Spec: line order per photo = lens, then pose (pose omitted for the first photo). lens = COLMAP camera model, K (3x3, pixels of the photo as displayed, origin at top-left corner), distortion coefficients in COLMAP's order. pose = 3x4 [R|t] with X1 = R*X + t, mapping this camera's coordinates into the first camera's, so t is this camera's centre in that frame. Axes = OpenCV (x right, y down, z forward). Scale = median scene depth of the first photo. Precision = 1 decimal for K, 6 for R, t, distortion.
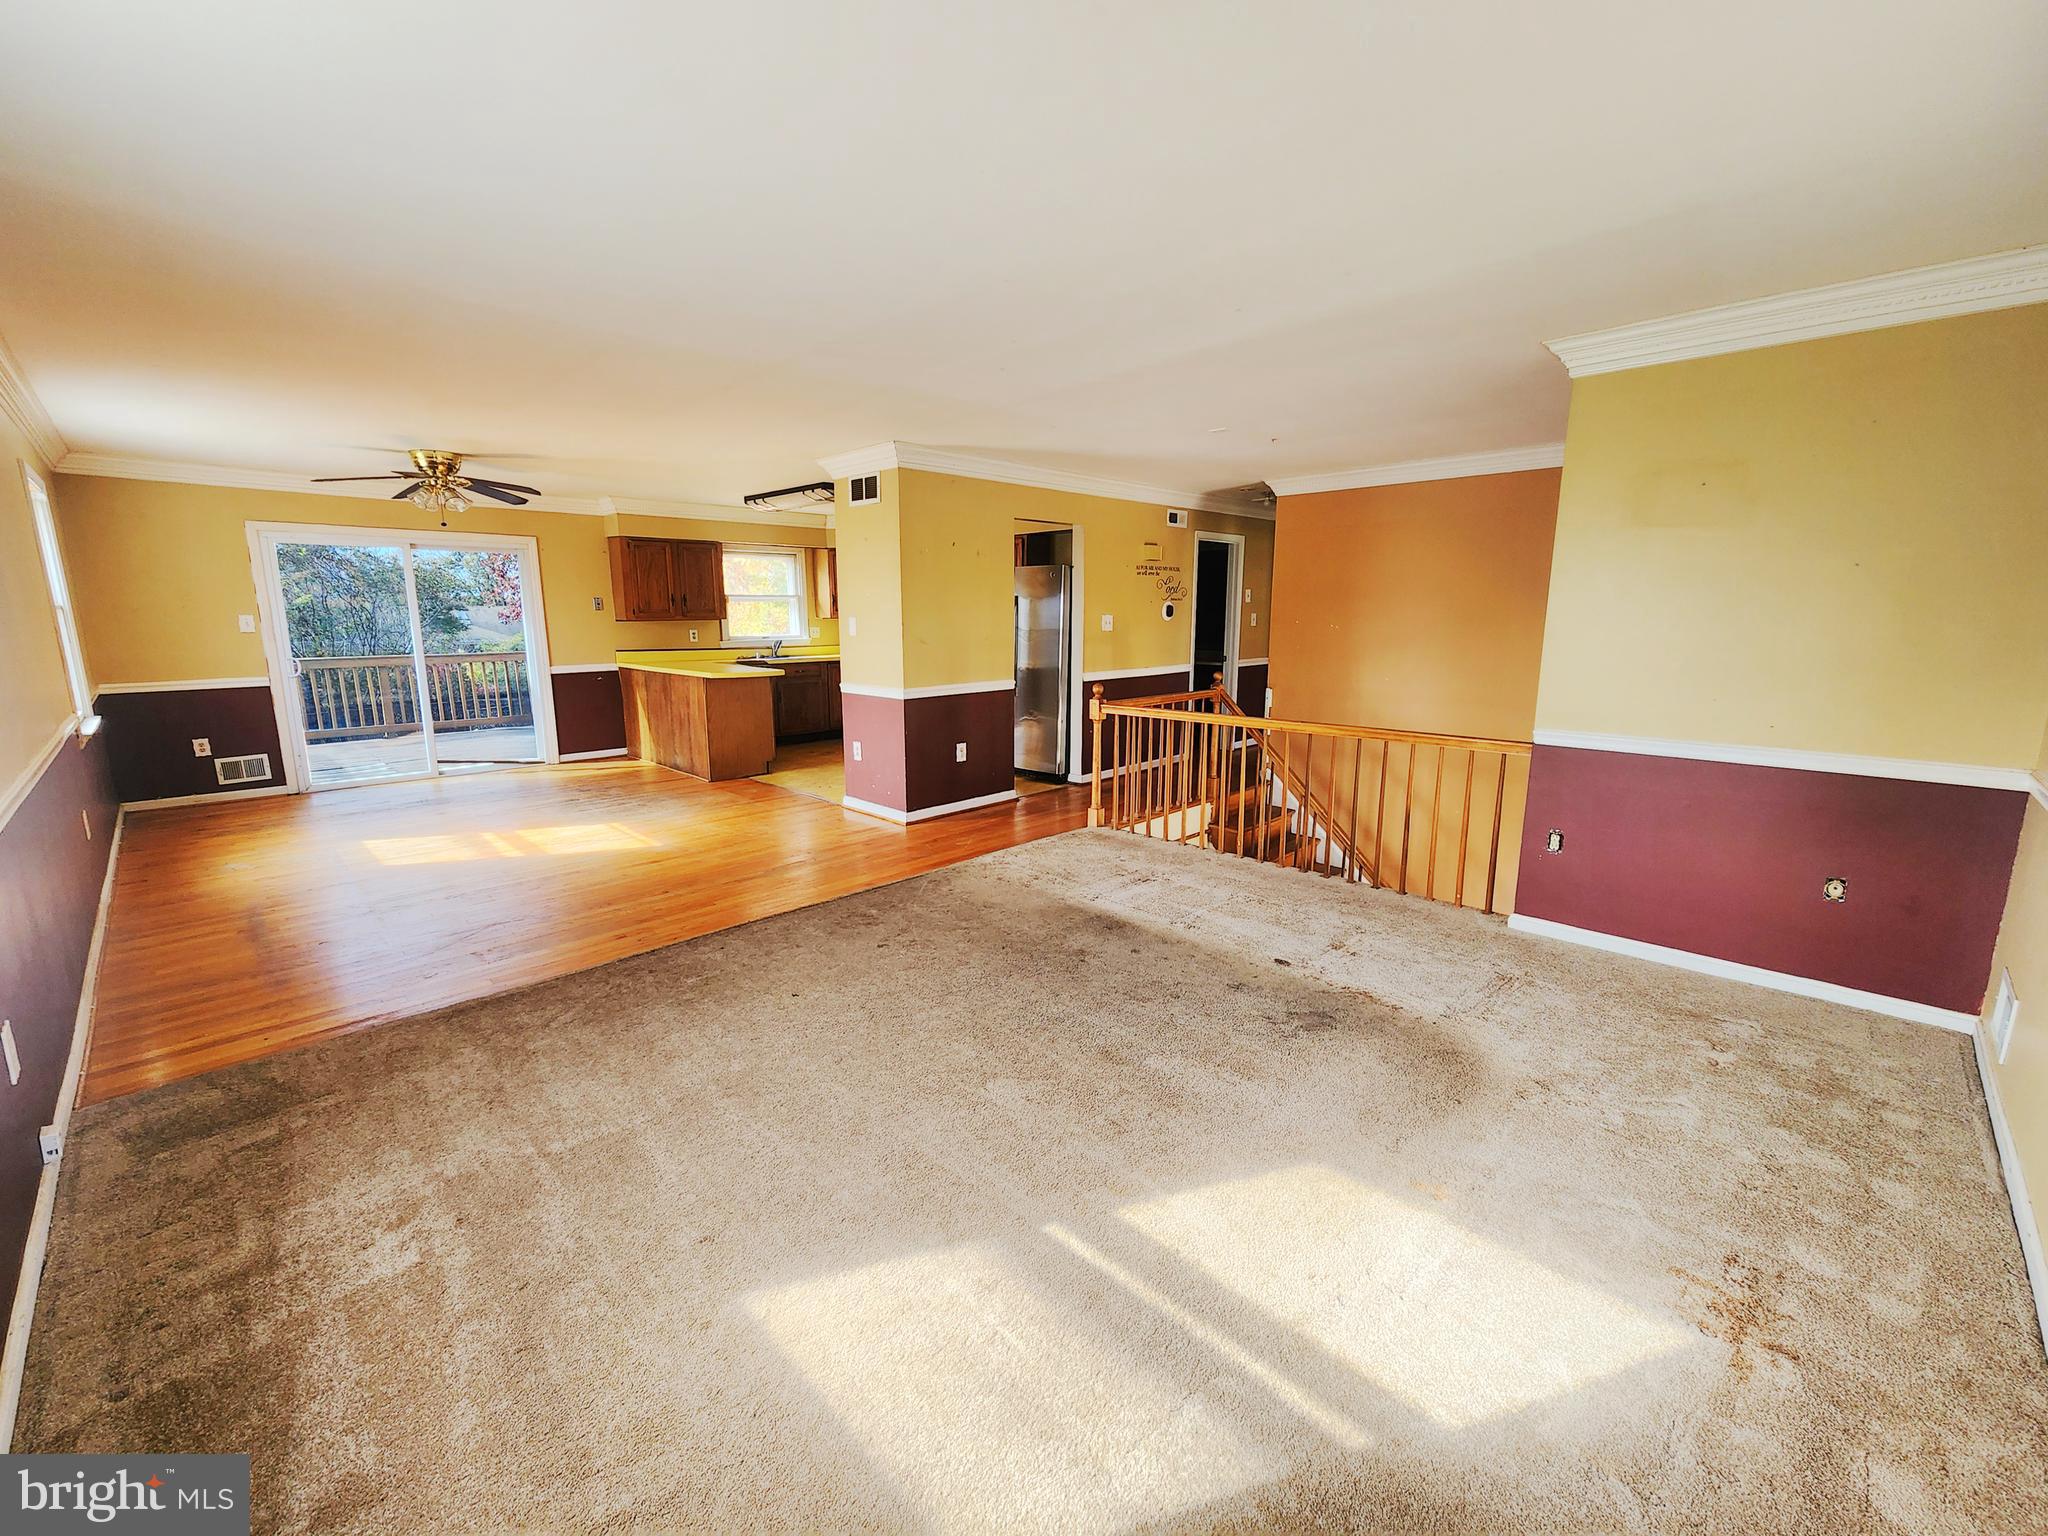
lens RADIAL K [[846.0, 0, 1010.8], [0, 846.0, 766.8], [0, 0, 1]] dist [0.002904, -0.002717]
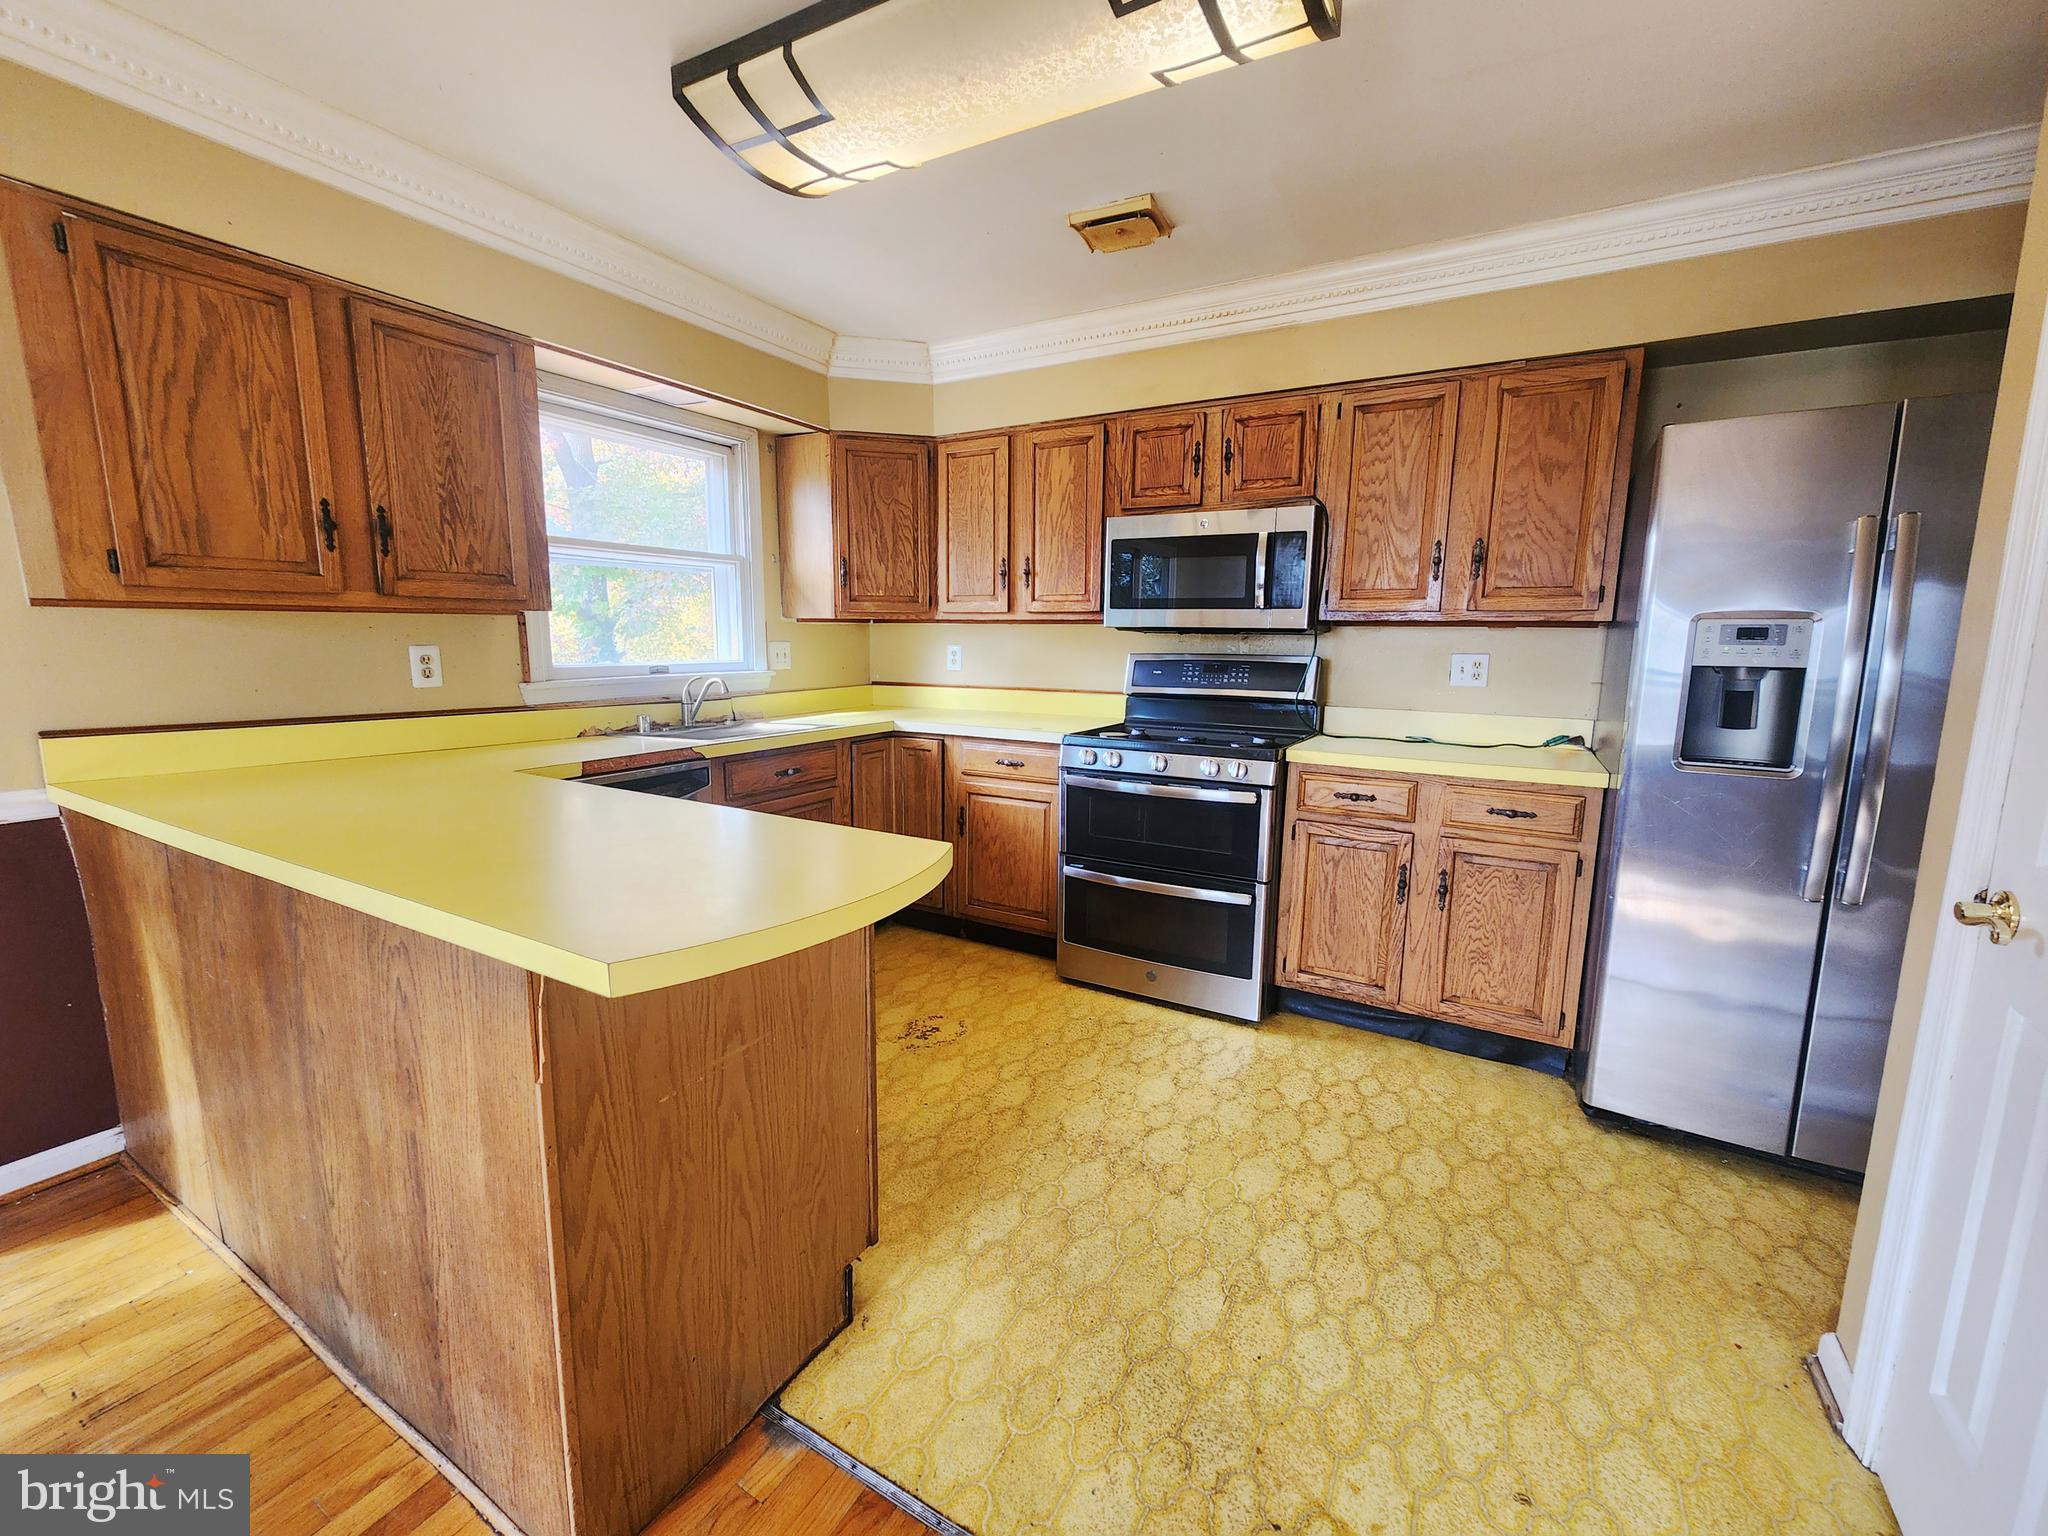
lens RADIAL K [[846.0, 0, 1017.4], [0, 846.0, 758.4], [0, 0, 1]] dist [0.002904, -0.002717]
pose [[0.964702, -0.029605, 0.261675, -0.353629], [0.039301, 0.998718, -0.031895, -0.147965], [-0.260396, 0.041053, 0.964629, 0.927440]]
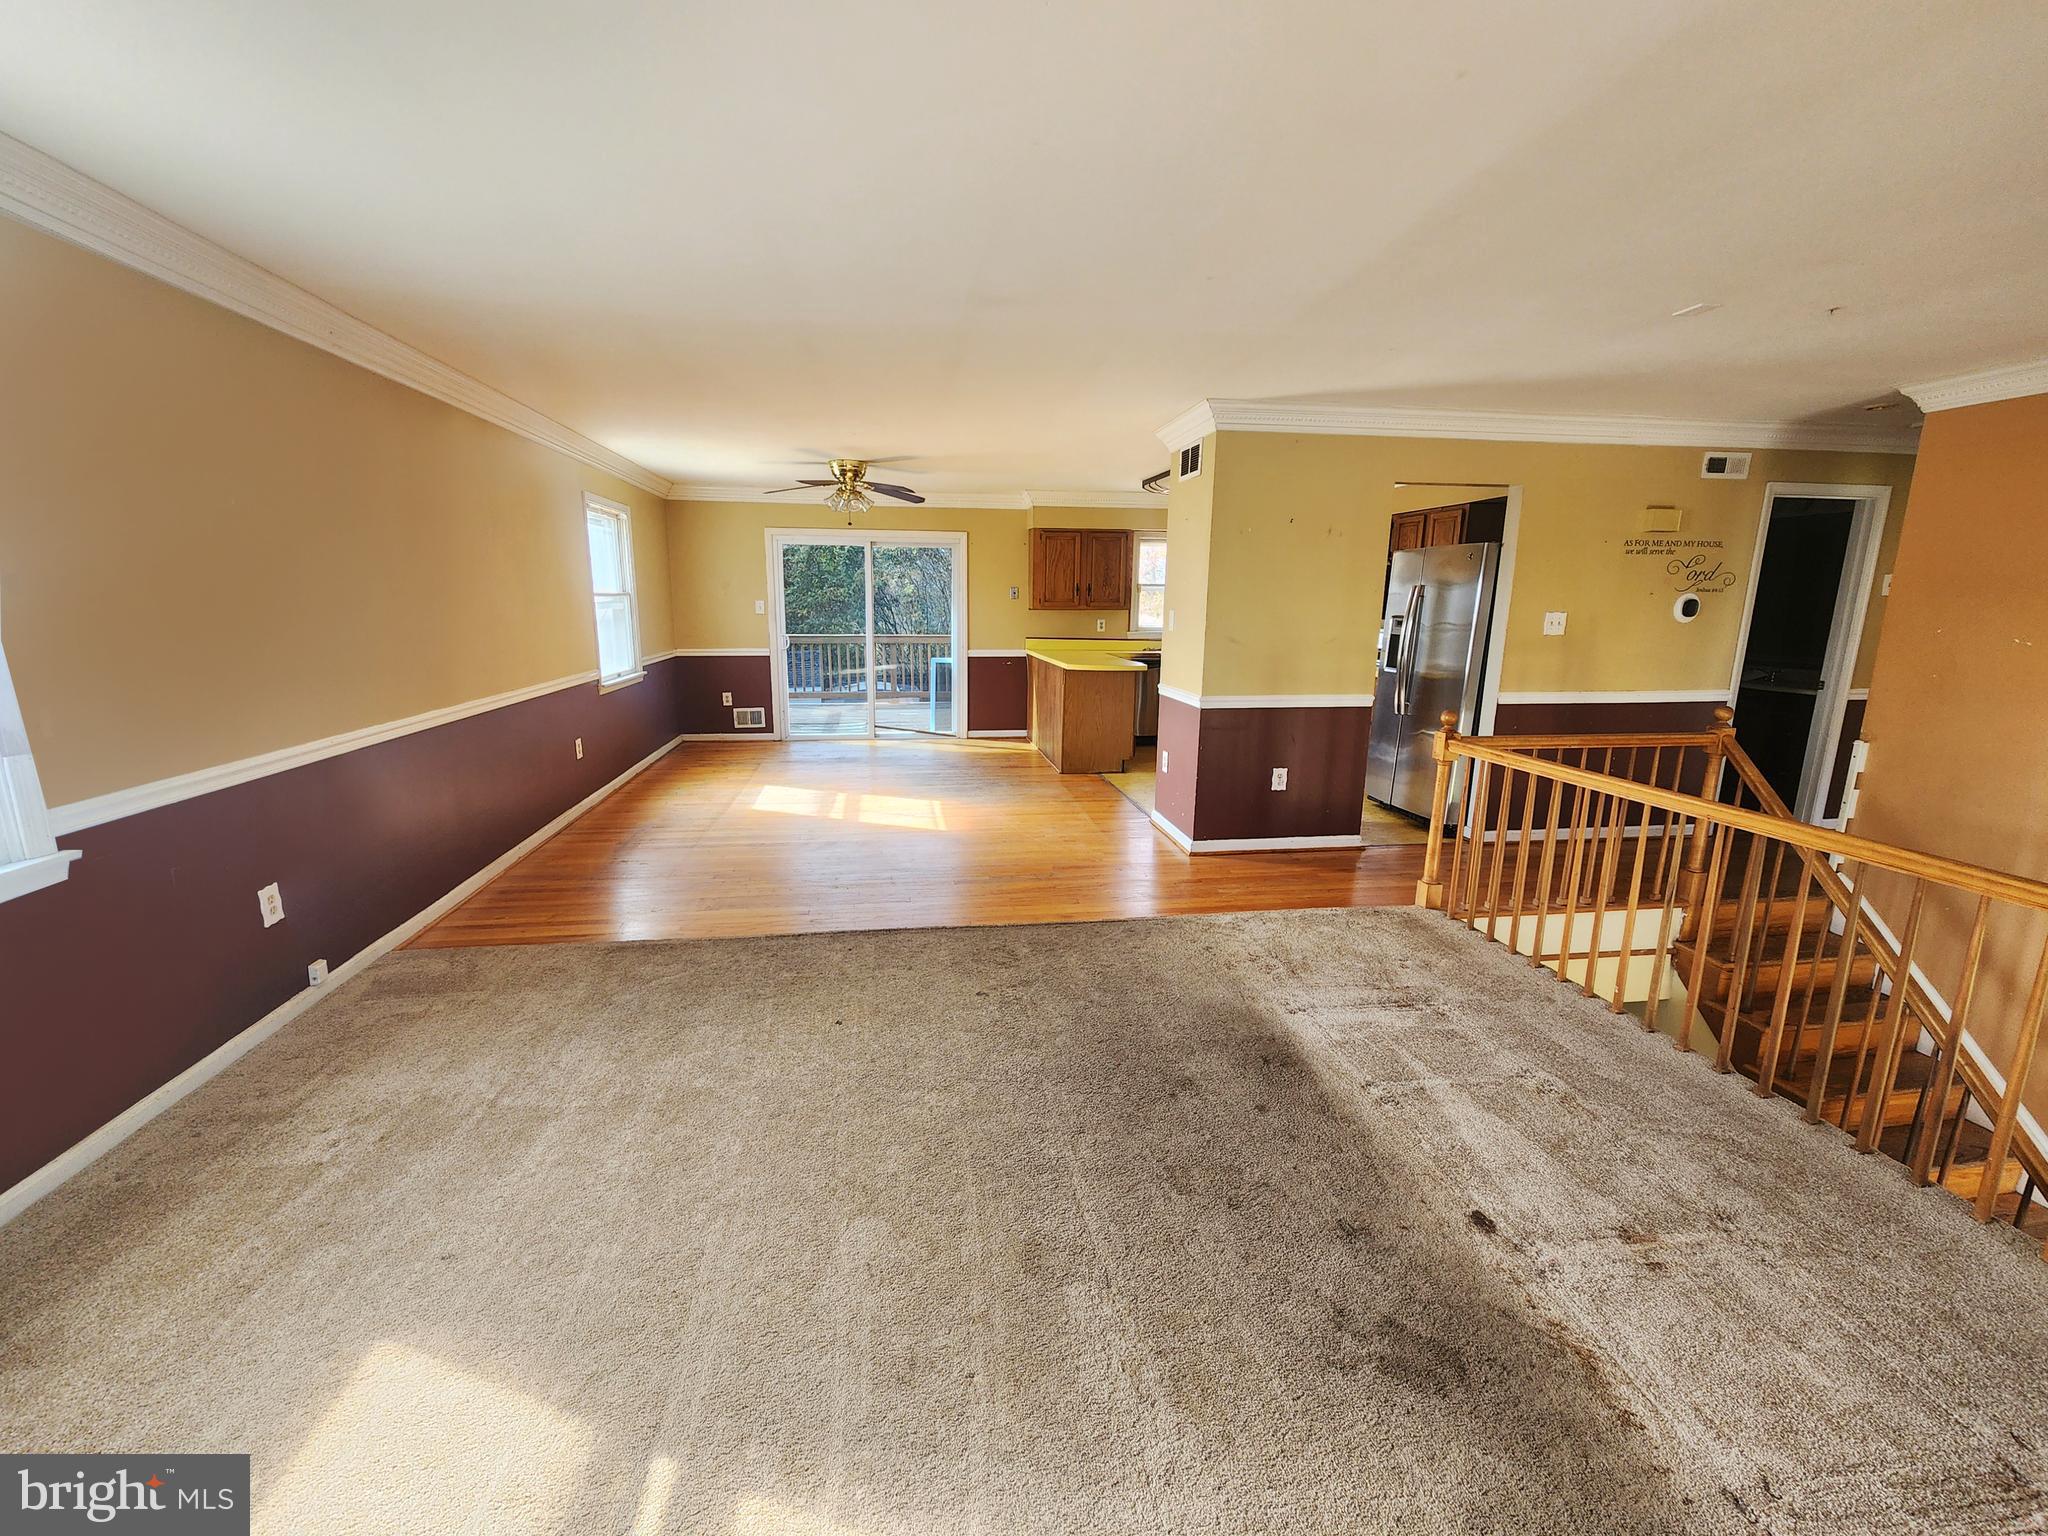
lens RADIAL K [[846.0, 0, 997.1], [0, 846.0, 766.7], [0, 0, 1]] dist [0.002904, -0.002717]
pose [[0.794787, 0.126496, -0.593559, 0.196062], [-0.118870, 0.991540, 0.052143, -0.037127], [0.595134, 0.029113, 0.803099, 0.178512]]
